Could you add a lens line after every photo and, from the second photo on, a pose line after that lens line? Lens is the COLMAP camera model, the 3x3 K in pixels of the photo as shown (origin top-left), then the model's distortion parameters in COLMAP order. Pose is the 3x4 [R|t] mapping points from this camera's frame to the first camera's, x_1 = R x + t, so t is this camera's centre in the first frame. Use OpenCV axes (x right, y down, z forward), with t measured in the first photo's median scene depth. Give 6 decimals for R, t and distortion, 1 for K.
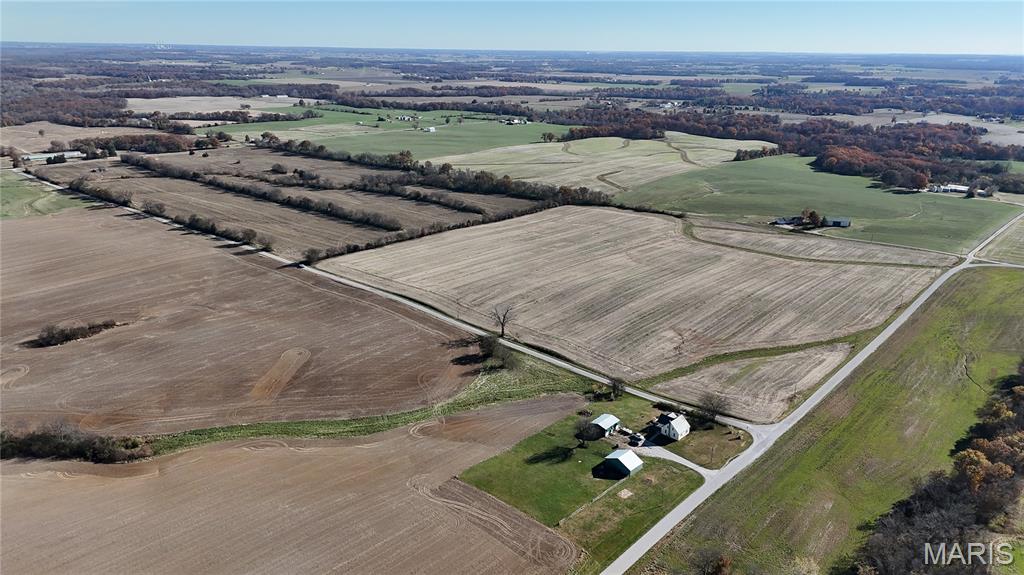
lens RADIAL K [[712.0, 0, 513.3], [0, 712.0, 289.7], [0, 0, 1]] dist [0.086096, -0.089843]
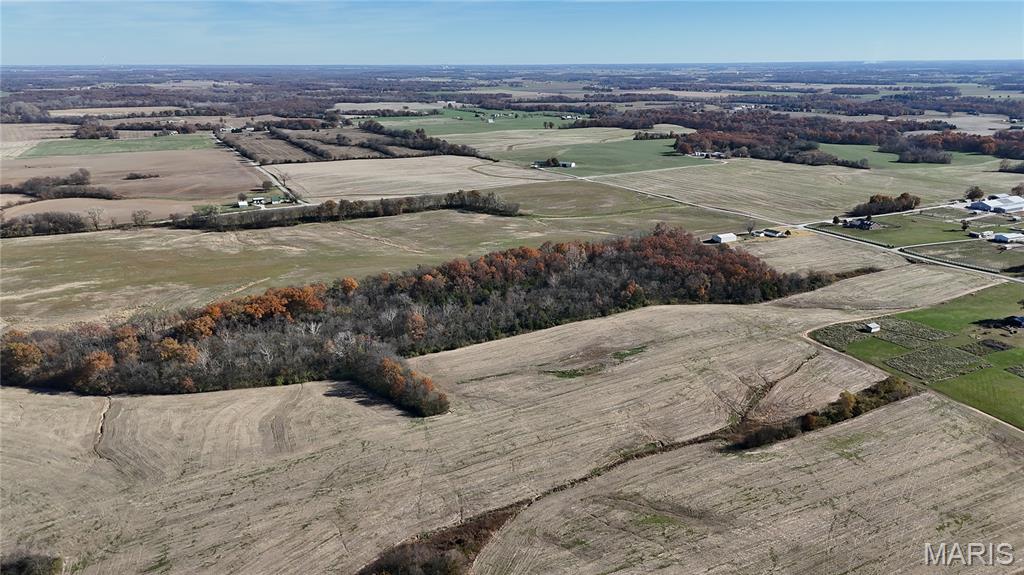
lens RADIAL K [[712.0, 0, 513.3], [0, 712.0, 289.7], [0, 0, 1]] dist [0.086096, -0.089843]
pose [[0.934516, 0.092871, -0.343591, 1.109556], [-0.099507, 0.995035, -0.001689, 0.243987], [0.341728, 0.035768, 0.939118, -0.655413]]
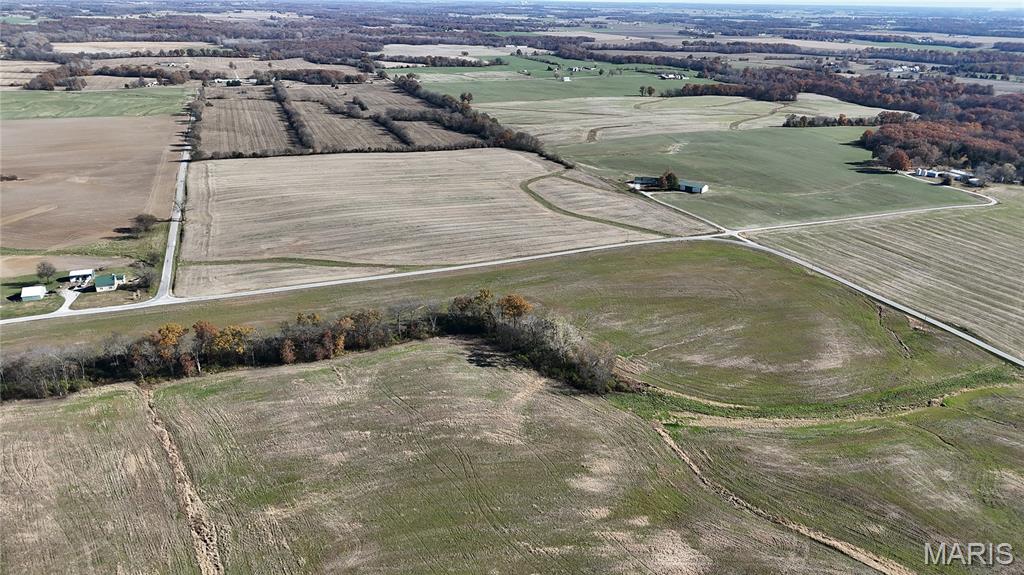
lens RADIAL K [[712.0, 0, 513.3], [0, 712.0, 289.7], [0, 0, 1]] dist [0.086096, -0.089843]
pose [[0.891573, 0.176677, -0.416992, 0.788998], [-0.154339, 0.984180, 0.086998, -0.011241], [0.425766, -0.013207, 0.904737, 0.082007]]
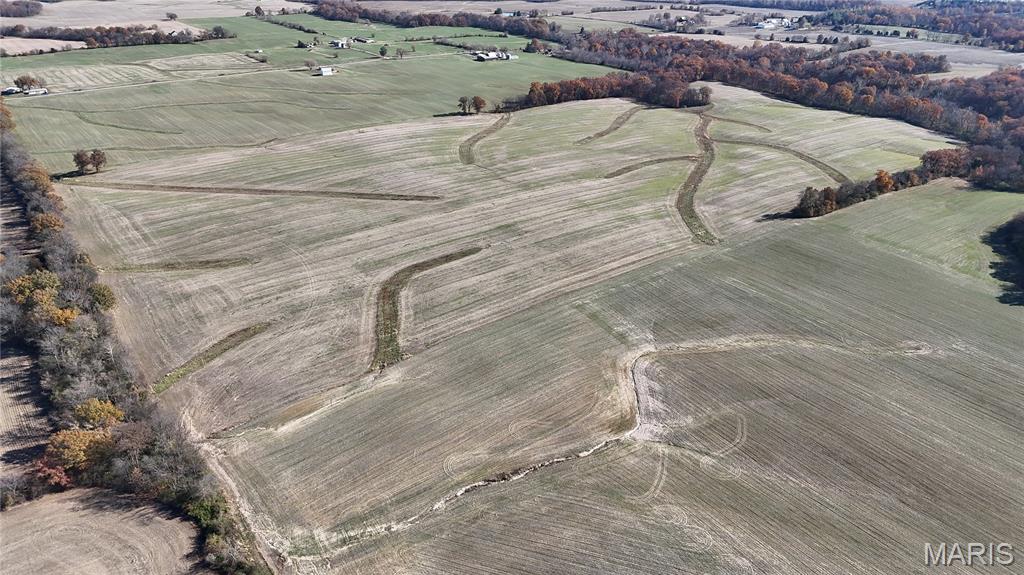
lens RADIAL K [[715.3, 0, 513.2], [0, 715.3, 284.1], [0, 0, 1]] dist [0.075310, -0.069684]
pose [[0.983446, 0.077887, -0.163607, 0.414416], [-0.056905, 0.989980, 0.129235, -0.348593], [0.172033, -0.117786, 0.978024, 1.053405]]
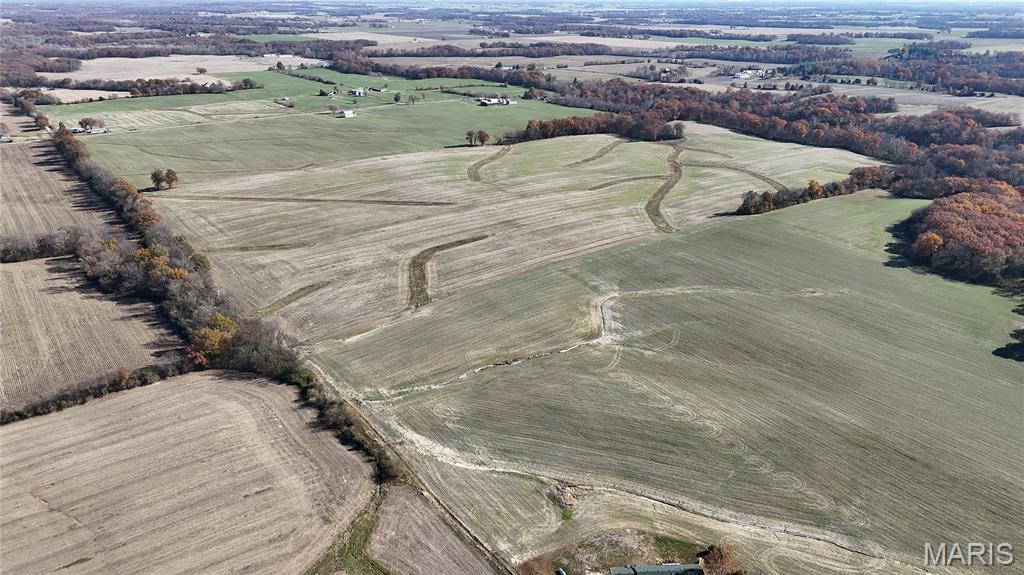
lens RADIAL K [[712.0, 0, 513.3], [0, 712.0, 289.7], [0, 0, 1]] dist [0.086096, -0.089843]
pose [[0.983668, 0.062273, -0.168878, 0.451030], [-0.051822, 0.996499, 0.065607, -0.283245], [0.172372, -0.055784, 0.983451, 0.868111]]
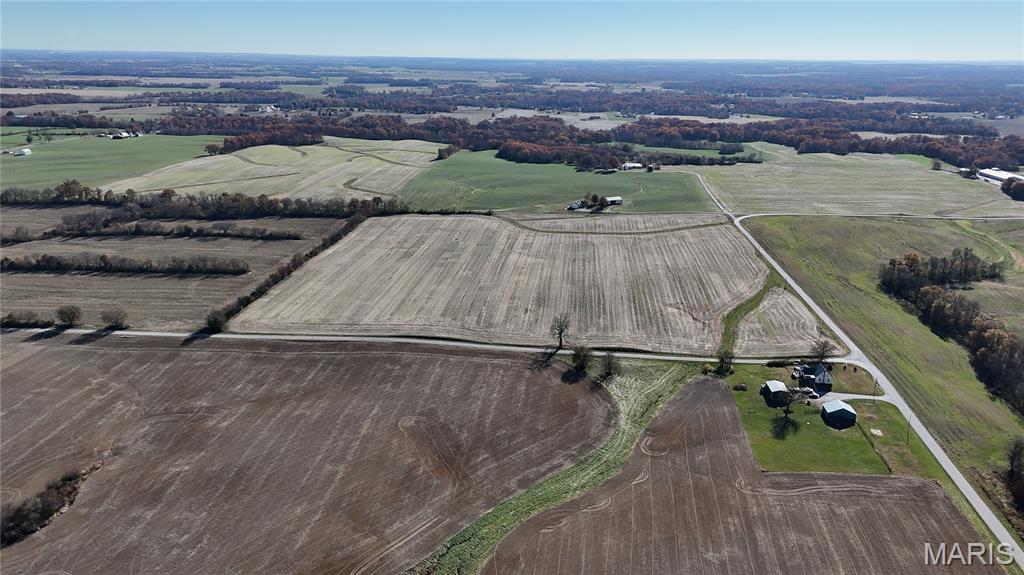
lens RADIAL K [[715.3, 0, 513.2], [0, 715.3, 284.1], [0, 0, 1]] dist [0.075310, -0.069684]
pose [[0.793371, -0.187092, 0.579274, -0.470239], [0.192646, 0.979856, 0.052624, -0.064012], [-0.577451, 0.069845, 0.813432, 0.176330]]
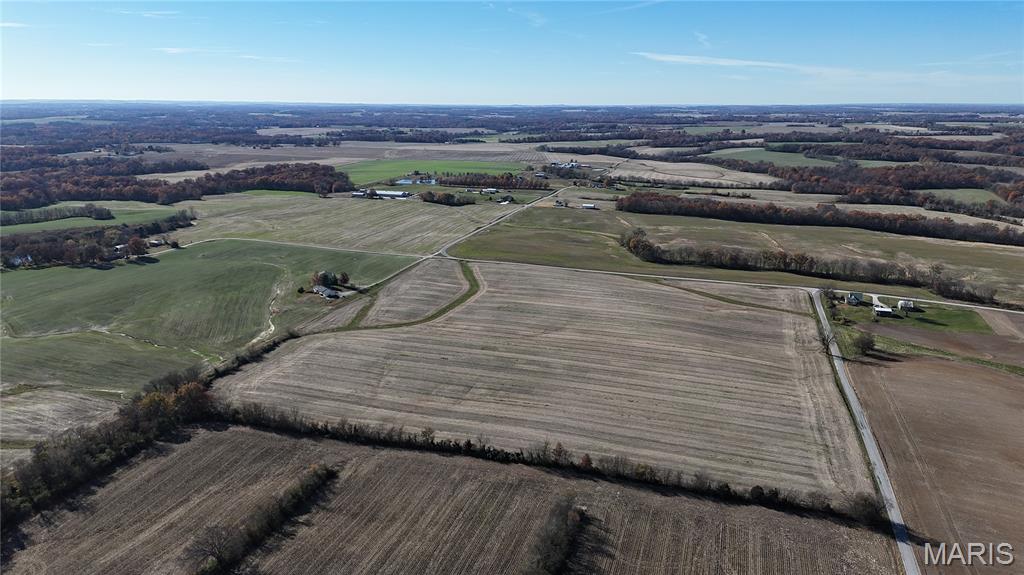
lens RADIAL K [[712.0, 0, 513.3], [0, 712.0, 289.7], [0, 0, 1]] dist [0.086096, -0.089843]
pose [[-0.416590, -0.244909, 0.875484, -0.584729], [0.284551, 0.879510, 0.381436, -0.447555], [-0.863414, 0.408023, -0.296706, 1.301448]]
